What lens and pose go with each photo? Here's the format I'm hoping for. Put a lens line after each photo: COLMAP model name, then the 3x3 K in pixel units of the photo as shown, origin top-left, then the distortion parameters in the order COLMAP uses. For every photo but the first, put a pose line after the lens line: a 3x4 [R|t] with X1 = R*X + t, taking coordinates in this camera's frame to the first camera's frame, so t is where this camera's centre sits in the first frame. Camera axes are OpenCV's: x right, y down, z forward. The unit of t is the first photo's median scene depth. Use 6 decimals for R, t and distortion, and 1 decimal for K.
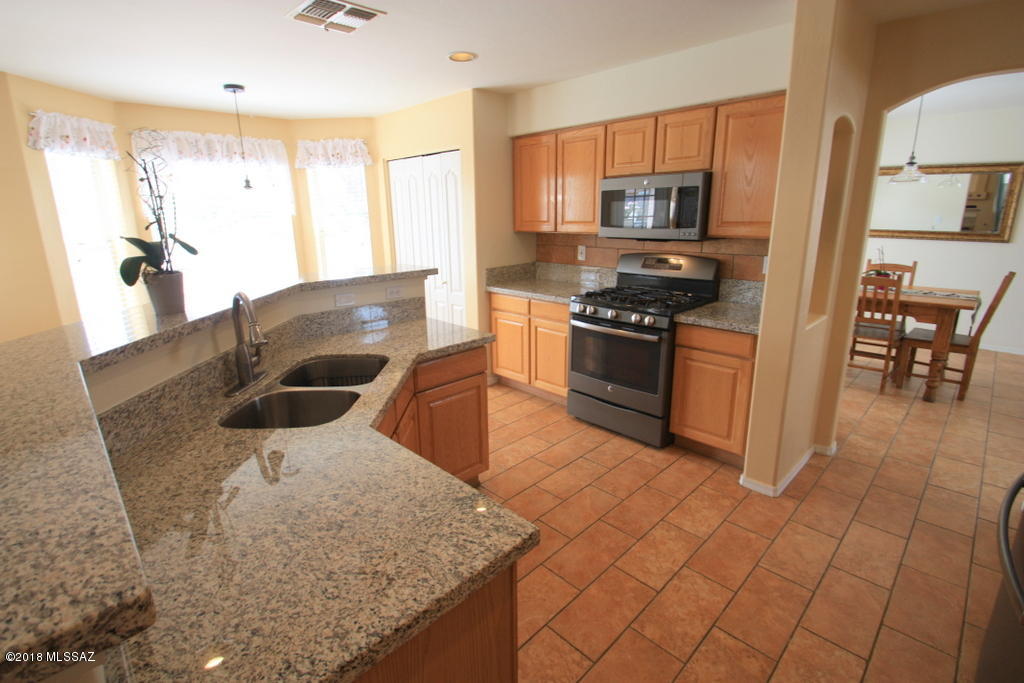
lens RADIAL K [[474.6, 0, 499.9], [0, 474.6, 332.7], [0, 0, 1]] dist [-0.000670, -0.008878]
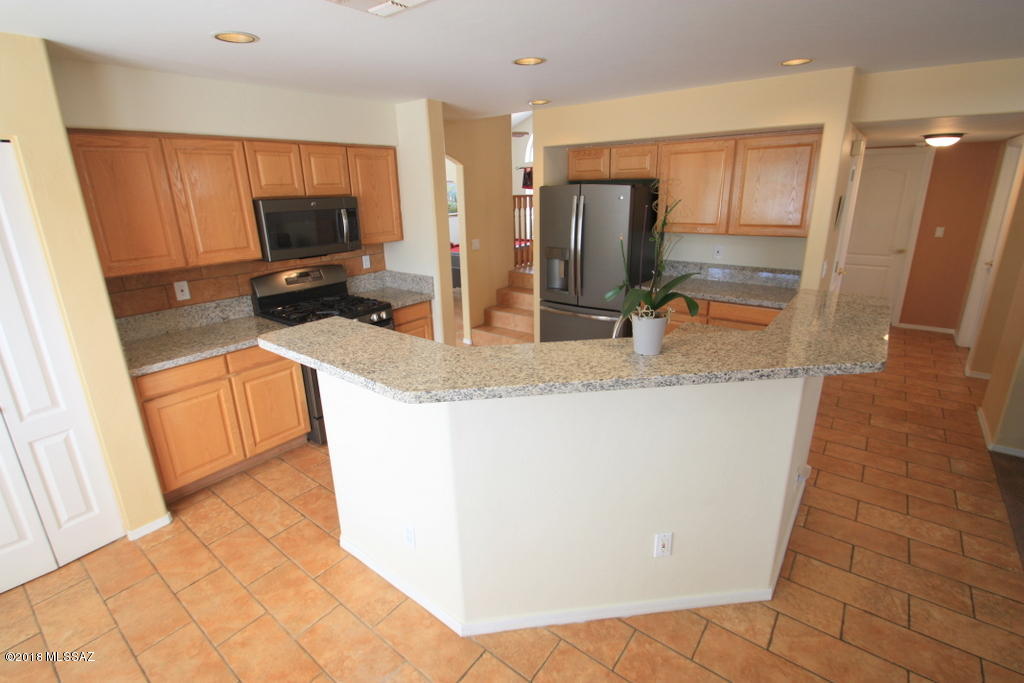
lens RADIAL K [[474.6, 0, 505.8], [0, 474.6, 333.4], [0, 0, 1]] dist [-0.000670, -0.008878]
pose [[-0.140705, -0.270282, 0.952444, -0.897676], [0.272813, 0.914186, 0.299728, -0.258200], [-0.951722, 0.302013, -0.054894, 0.746175]]
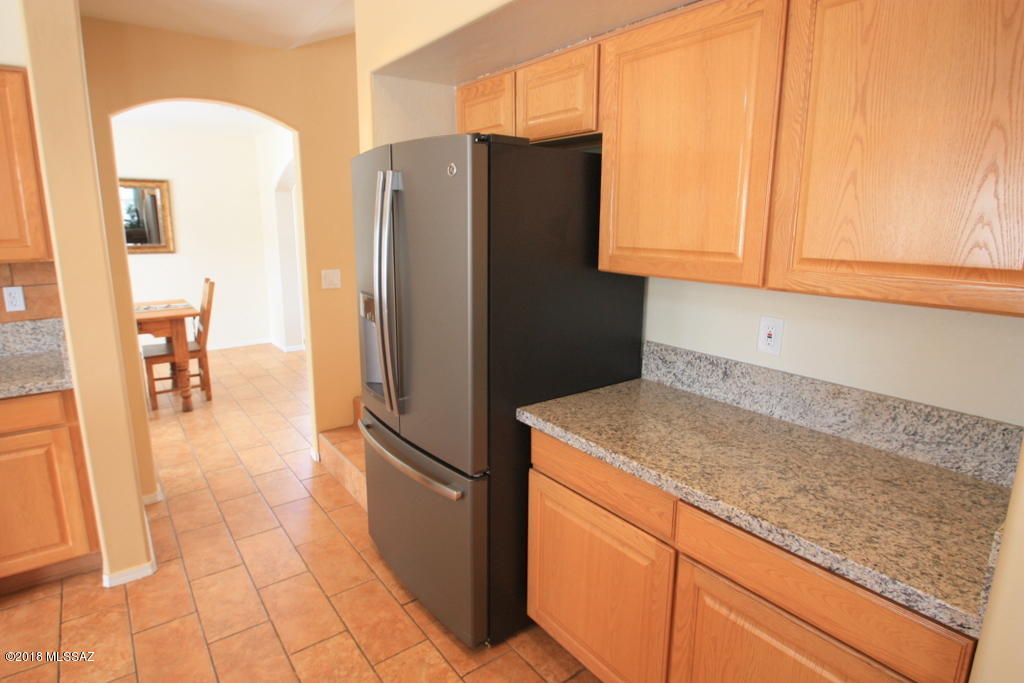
lens RADIAL K [[562.9, 0, 500.4], [0, 562.9, 328.2], [0, 0, 1]] dist [-0.016764, -0.001966]
pose [[0.129930, -0.175994, 0.975779, -0.171113], [0.243080, 0.959743, 0.140735, -0.038506], [-0.961265, 0.218907, 0.167480, 0.153449]]
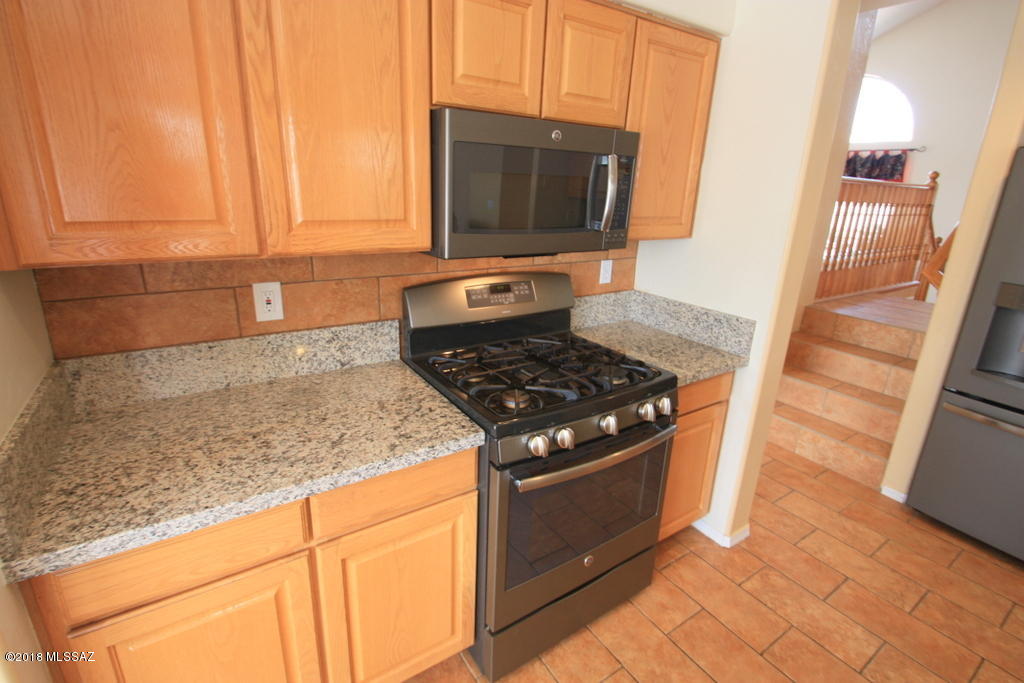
lens RADIAL K [[474.6, 0, 499.1], [0, 474.6, 334.1], [0, 0, 1]] dist [-0.000670, -0.008878]
pose [[0.190204, -0.268905, 0.944200, -0.201173], [0.211212, 0.950444, 0.228136, -0.255978], [-0.958755, 0.156034, 0.237574, 0.999051]]
